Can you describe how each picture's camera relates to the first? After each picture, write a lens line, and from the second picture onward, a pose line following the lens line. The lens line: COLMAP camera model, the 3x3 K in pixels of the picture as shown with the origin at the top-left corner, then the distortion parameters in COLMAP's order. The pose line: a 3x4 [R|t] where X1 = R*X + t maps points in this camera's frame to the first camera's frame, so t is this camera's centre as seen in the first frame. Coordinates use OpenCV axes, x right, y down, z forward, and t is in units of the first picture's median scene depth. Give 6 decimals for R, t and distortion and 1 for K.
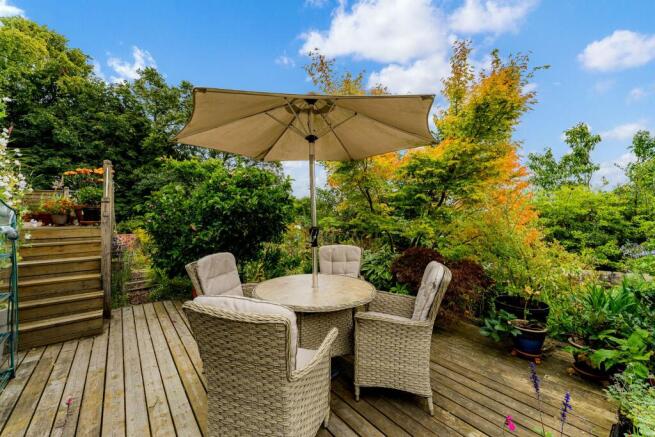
lens RADIAL K [[270.9, 0, 330.3], [0, 270.9, 215.2], [0, 0, 1]] dist [0.005859, 0.000236]
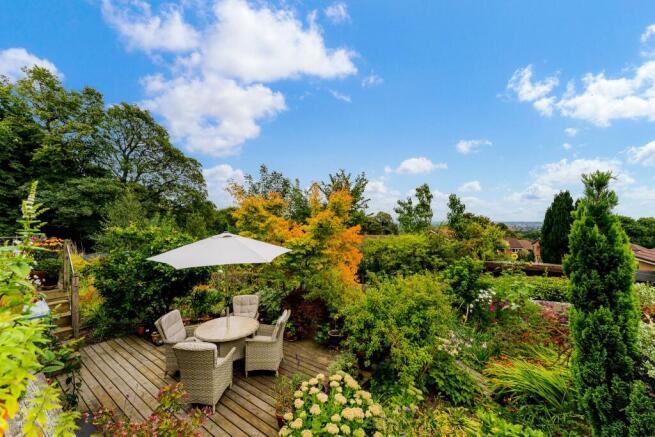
lens RADIAL K [[270.9, 0, 335.6], [0, 270.9, 219.4], [0, 0, 1]] dist [0.005859, 0.000236]
pose [[0.962105, 0.003683, 0.272654, 0.019638], [-0.003224, 0.999993, -0.002134, -0.064662], [-0.272660, 0.001174, 0.962110, -0.141046]]
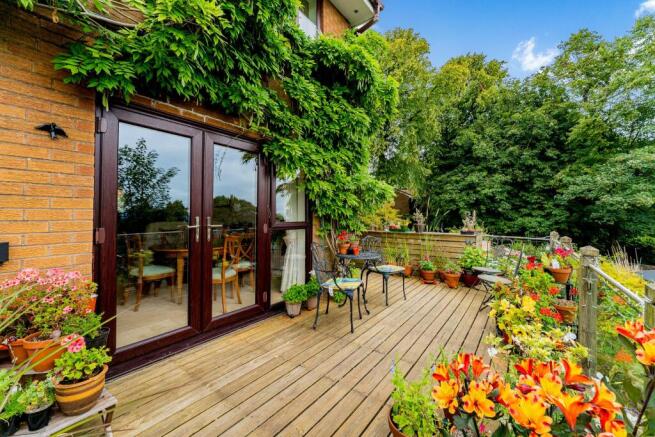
lens RADIAL K [[270.9, 0, 331.1], [0, 270.9, 212.2], [0, 0, 1]] dist [0.005859, 0.000236]
pose [[0.285595, -0.002288, -0.958348, -0.188298], [-0.007226, 0.999964, -0.004541, -0.056277], [0.958323, 0.008222, 0.285568, 0.197012]]
